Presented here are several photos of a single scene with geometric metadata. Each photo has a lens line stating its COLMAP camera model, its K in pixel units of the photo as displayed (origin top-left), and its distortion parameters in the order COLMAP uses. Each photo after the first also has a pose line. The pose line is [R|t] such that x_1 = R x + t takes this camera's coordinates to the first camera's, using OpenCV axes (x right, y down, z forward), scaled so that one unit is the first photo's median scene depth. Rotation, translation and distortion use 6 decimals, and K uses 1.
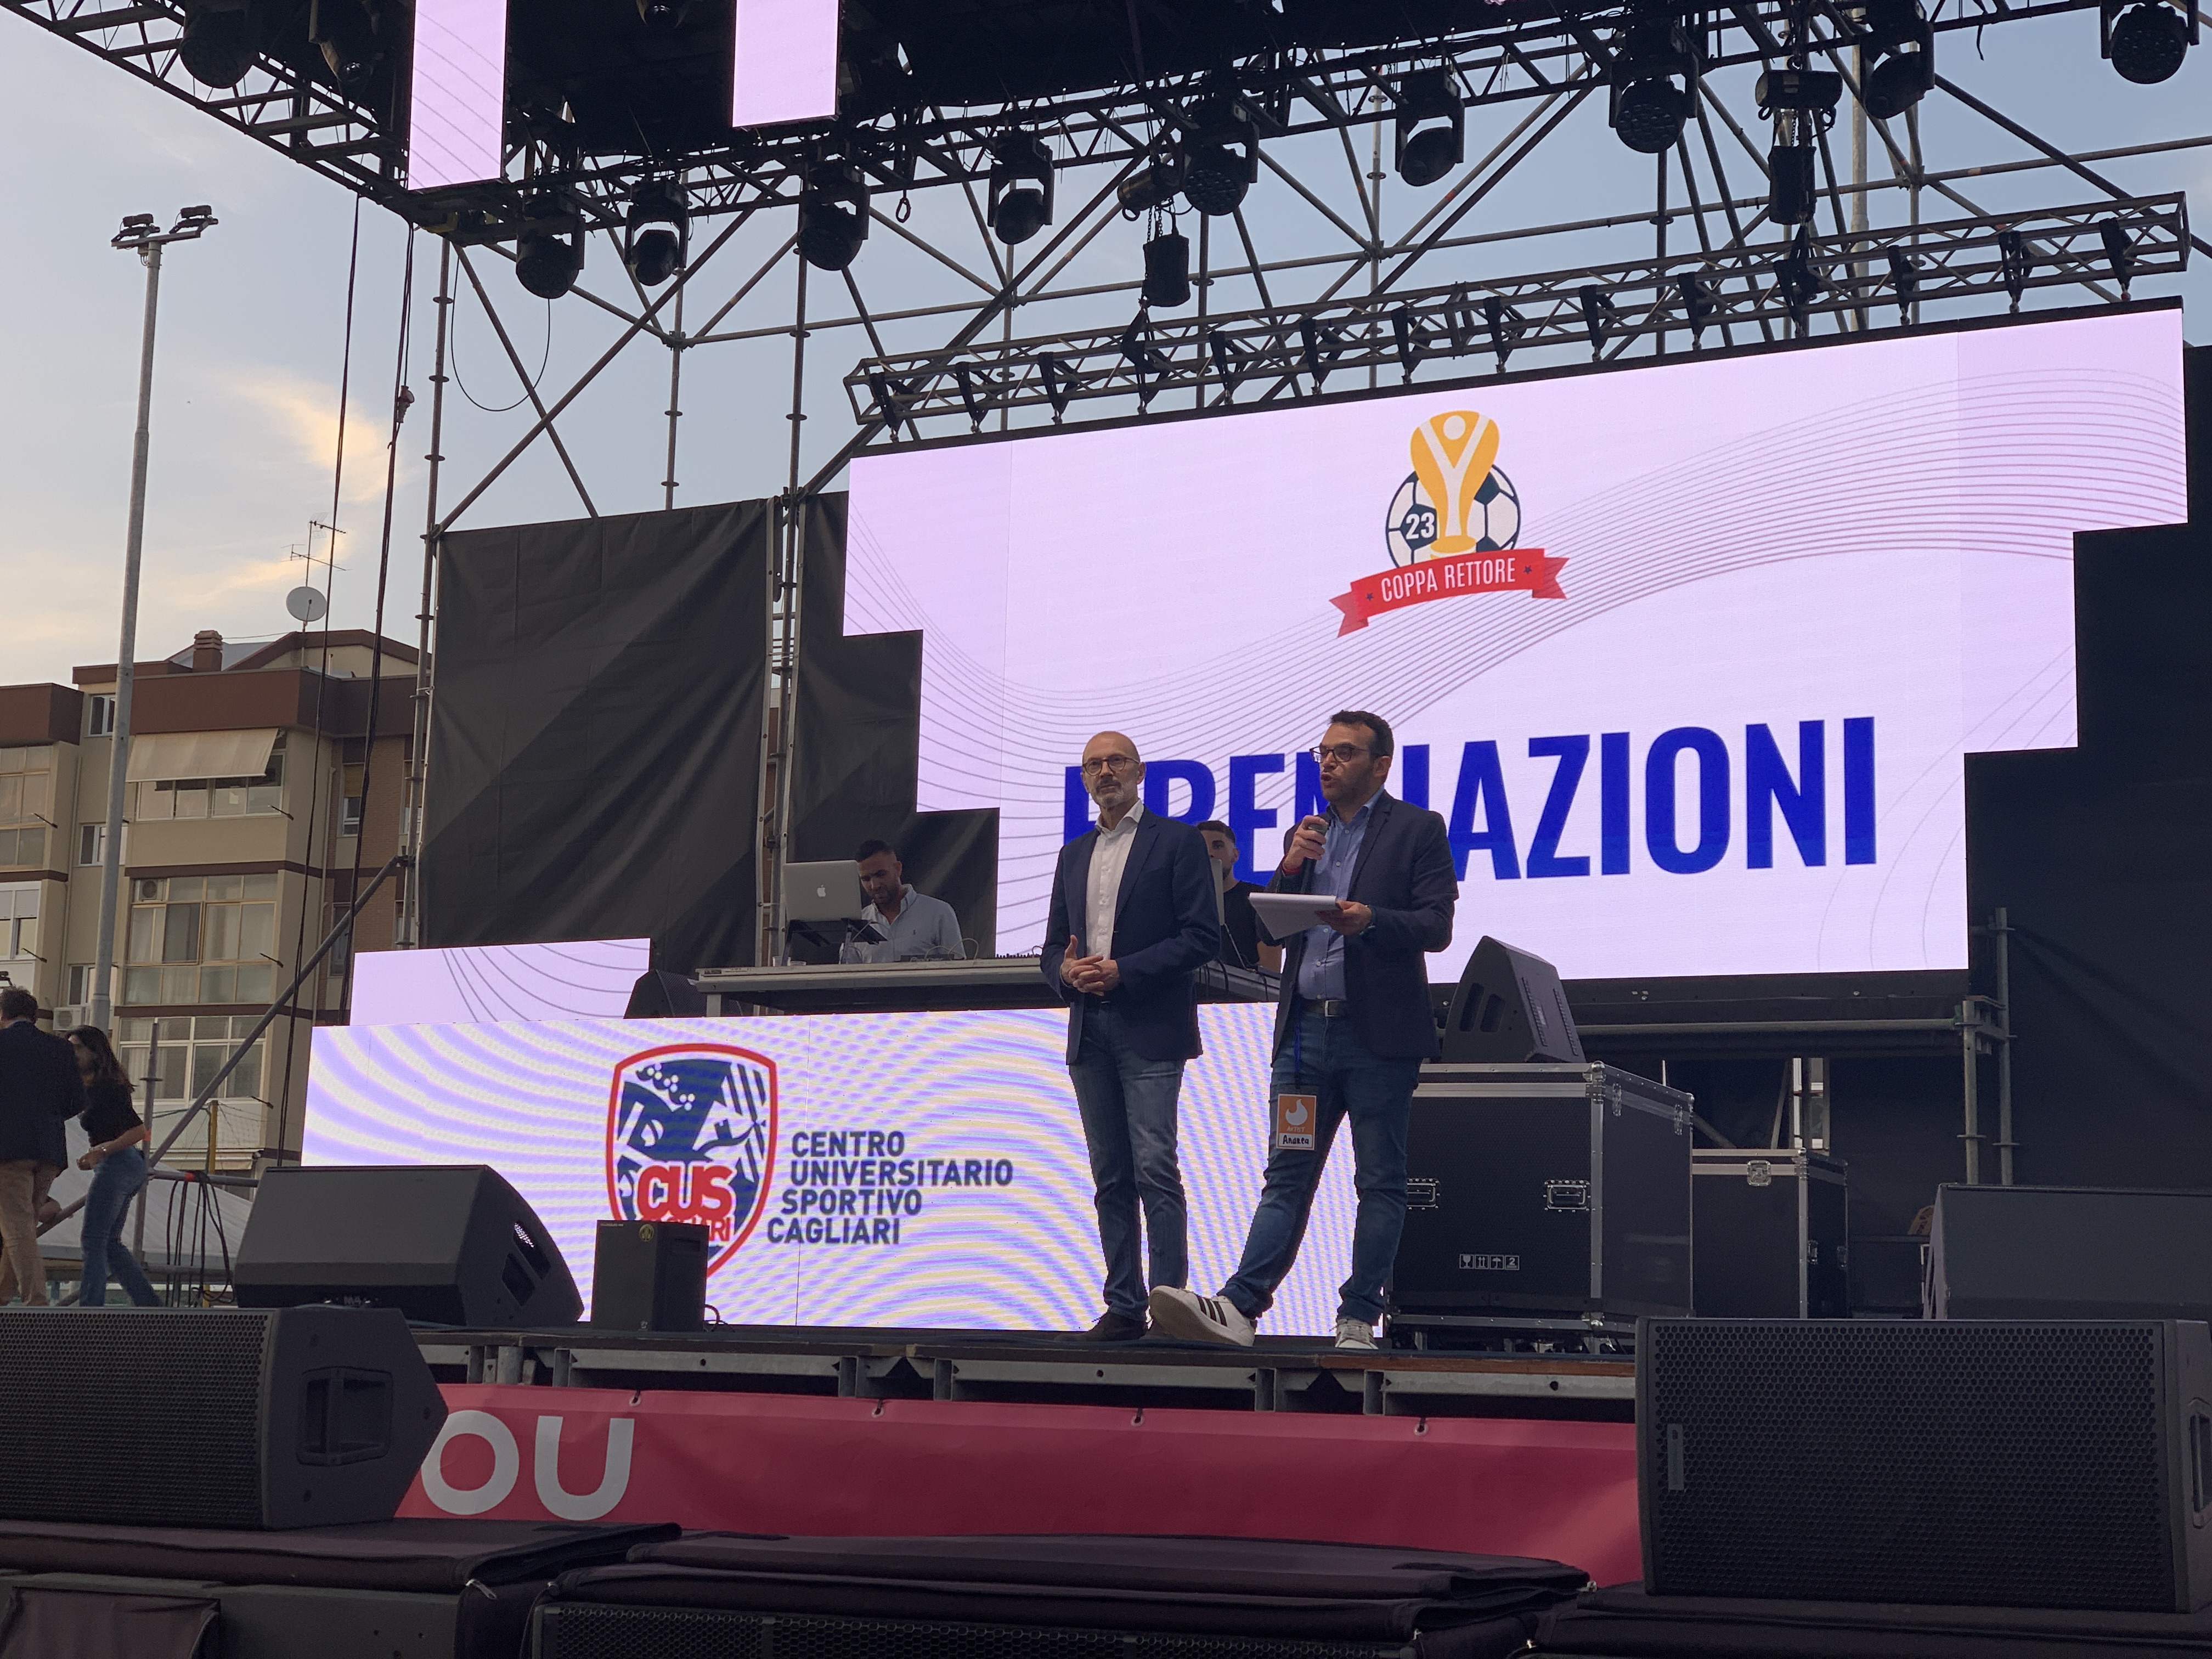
lens RADIAL K [[3289.5, 0, 1112.6], [0, 3289.5, 825.7], [0, 0, 1]] dist [0.076978, 0.000000]
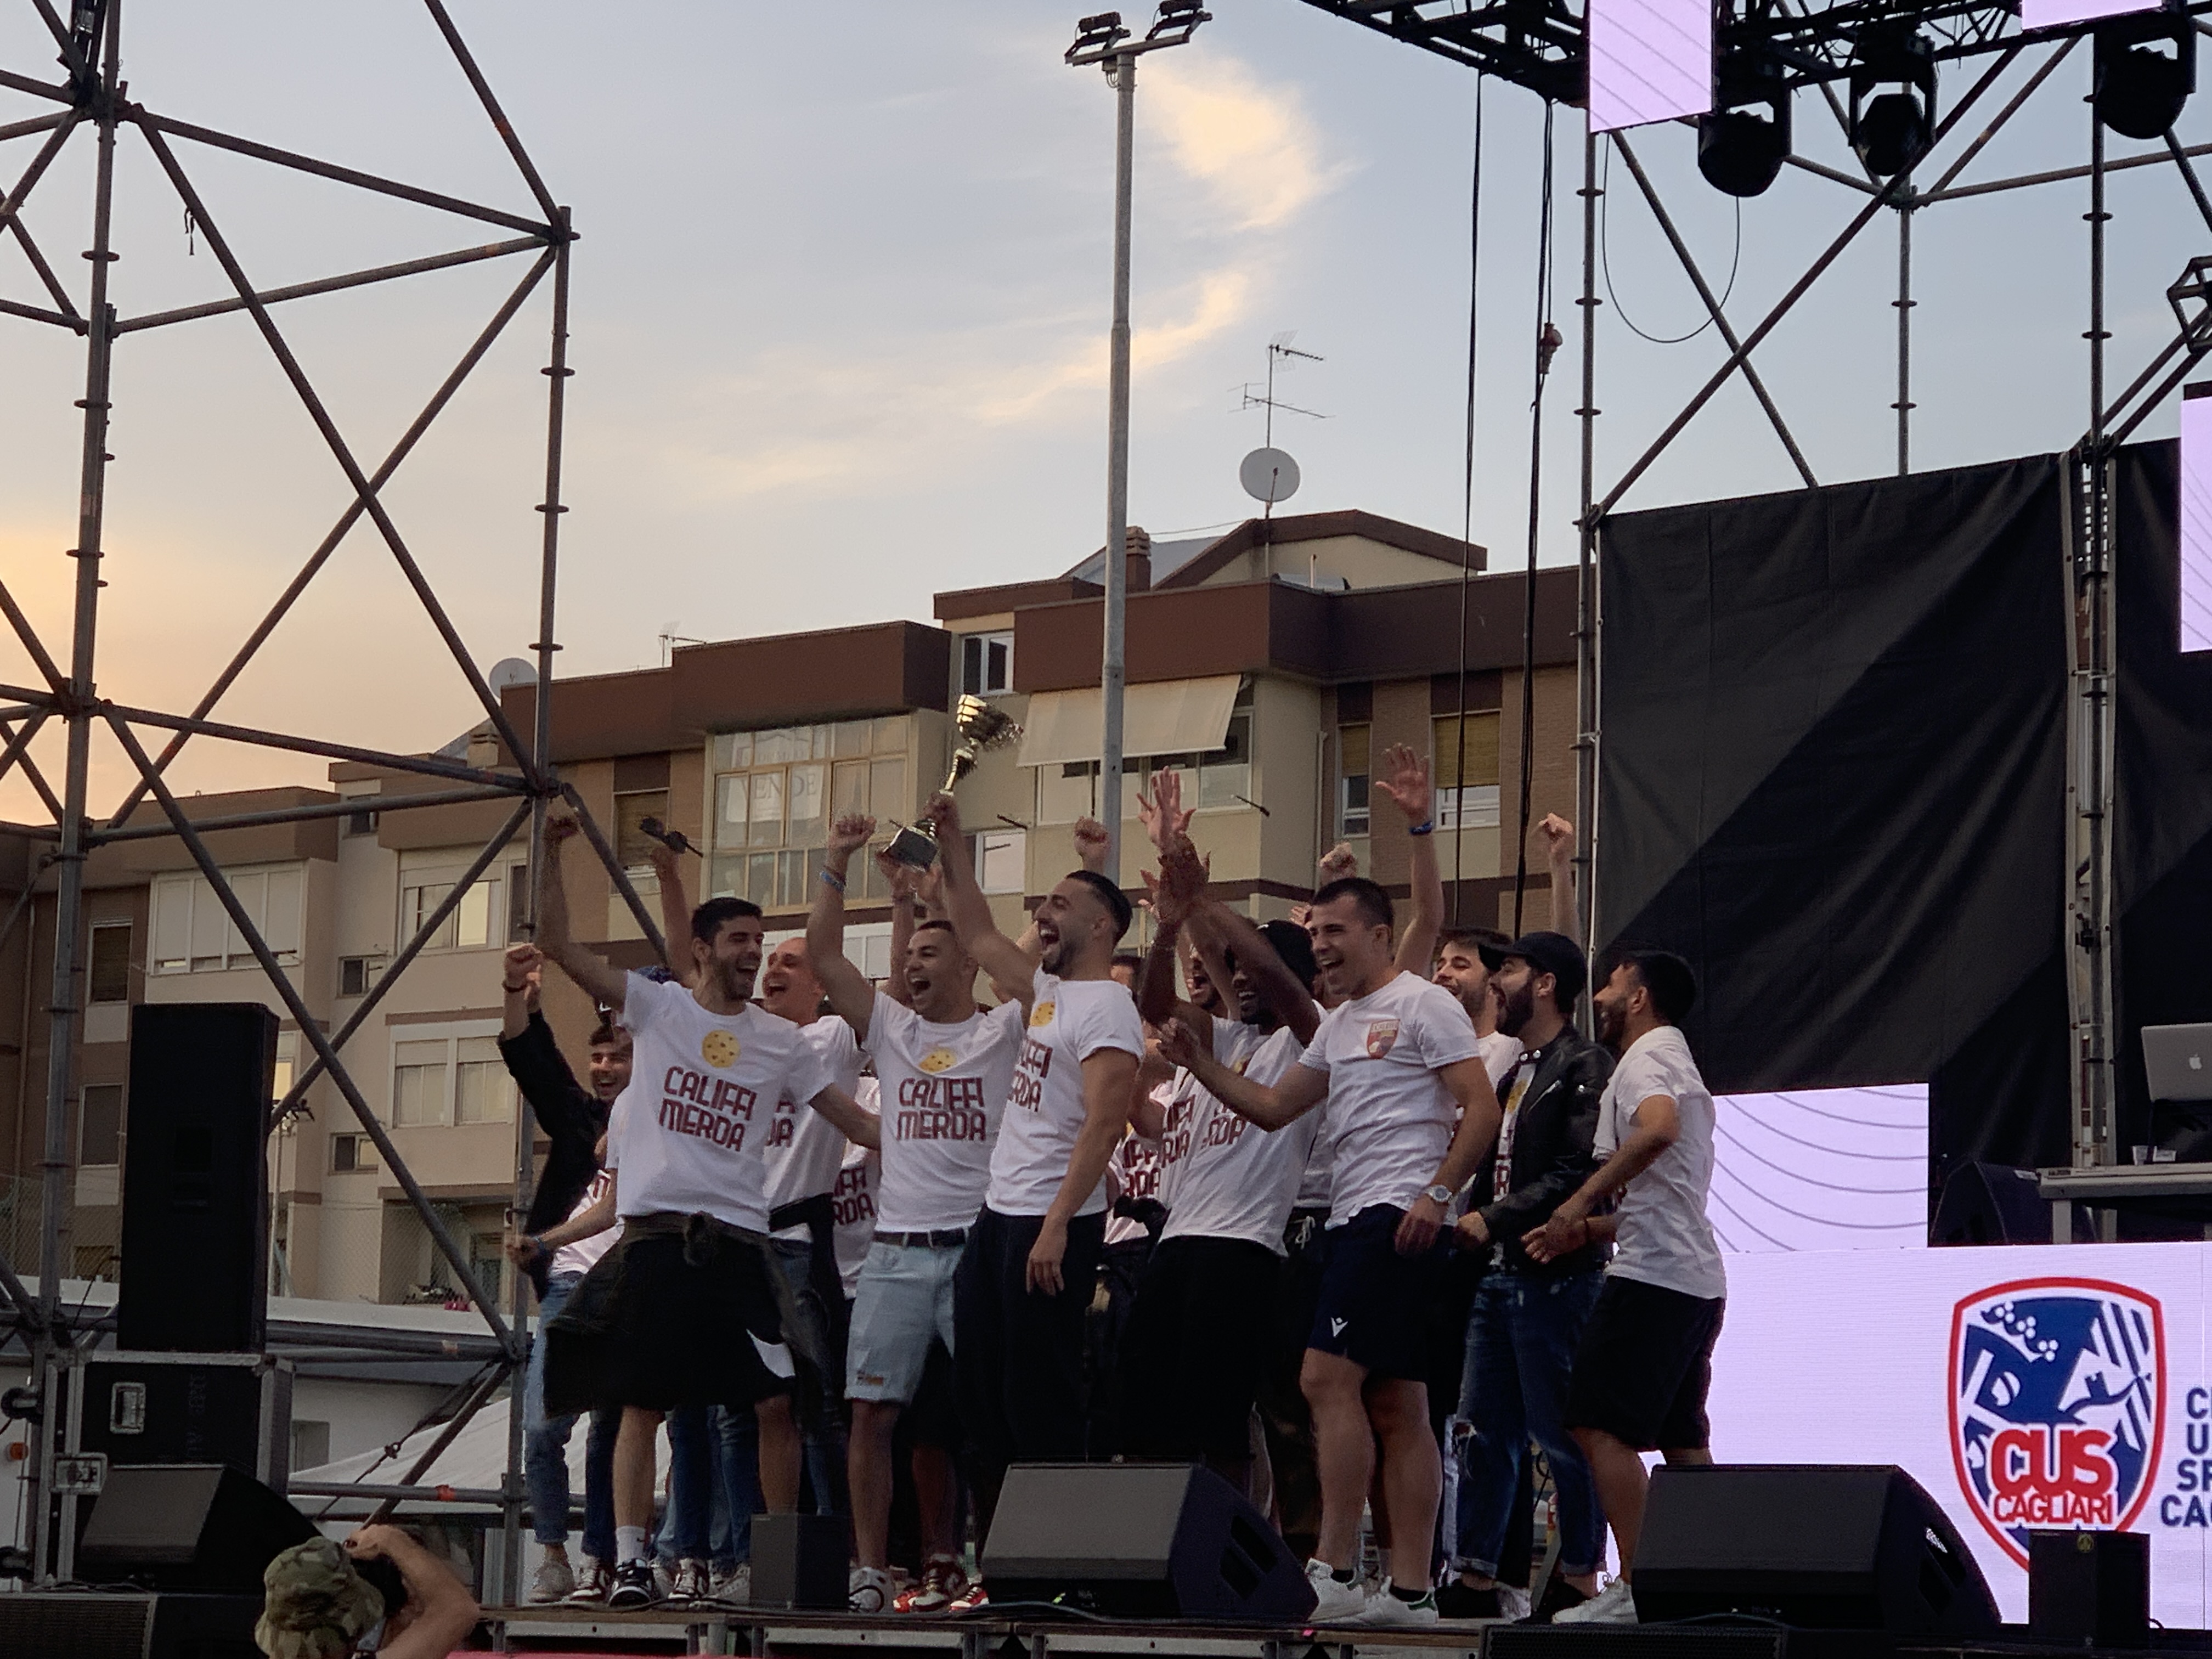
lens RADIAL K [[5292.3, 0, 1098.6], [0, 5292.3, 824.2], [0, 0, 1]] dist [0.092298, 0.000000]
pose [[0.962118, -0.040556, -0.269600, 0.001500], [0.042230, 0.999108, 0.000410, -0.028415], [0.269342, -0.011780, 0.962972, -0.161265]]
